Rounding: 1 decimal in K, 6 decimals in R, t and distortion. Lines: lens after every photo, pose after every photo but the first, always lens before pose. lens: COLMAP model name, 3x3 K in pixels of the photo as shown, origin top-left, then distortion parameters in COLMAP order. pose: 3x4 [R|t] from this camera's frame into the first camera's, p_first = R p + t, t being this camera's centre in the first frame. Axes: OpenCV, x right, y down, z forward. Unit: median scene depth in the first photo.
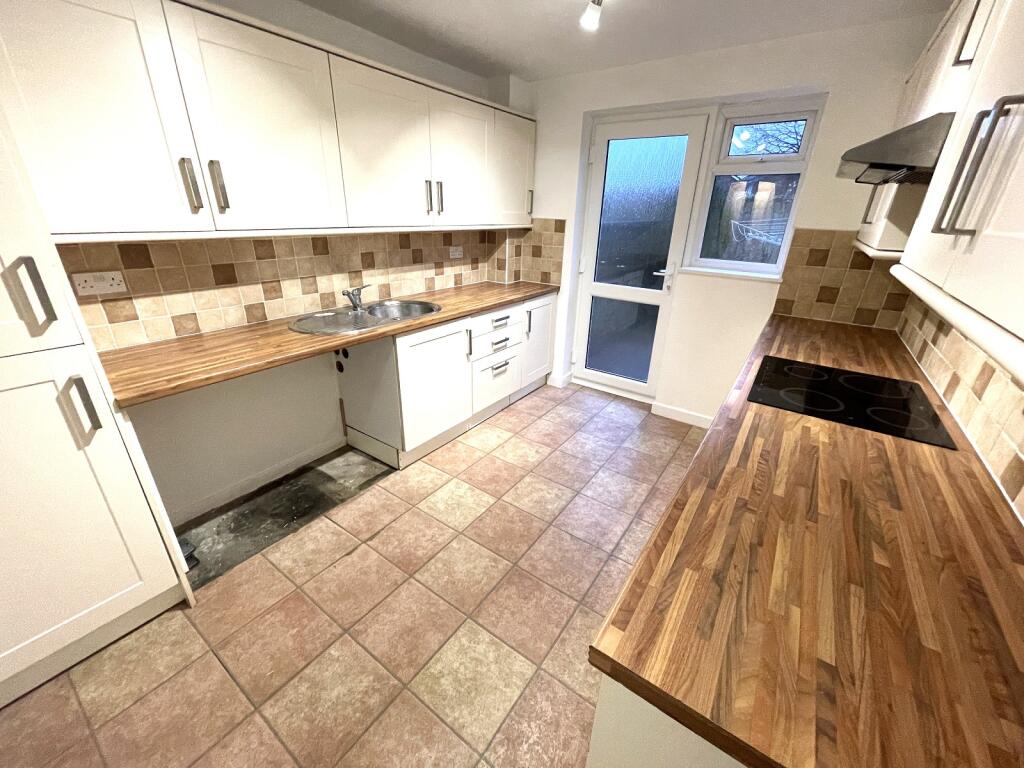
lens RADIAL K [[411.7, 0, 512.0], [0, 411.7, 384.0], [0, 0, 1]] dist [-0.008767, 0.011038]
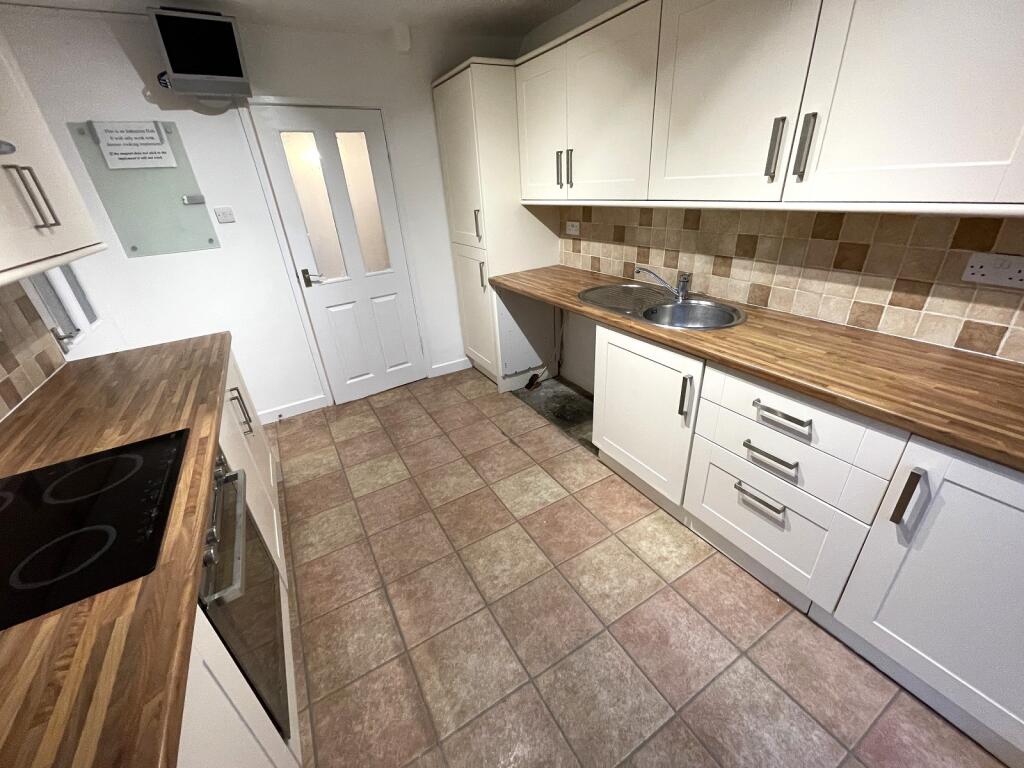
lens RADIAL K [[411.7, 0, 512.0], [0, 411.7, 384.0], [0, 0, 1]] dist [-0.008767, 0.011038]
pose [[-0.415487, 0.409883, -0.812014, 0.580300], [-0.303626, 0.779016, 0.548584, -0.439426], [0.857427, 0.474478, -0.199220, 1.039533]]
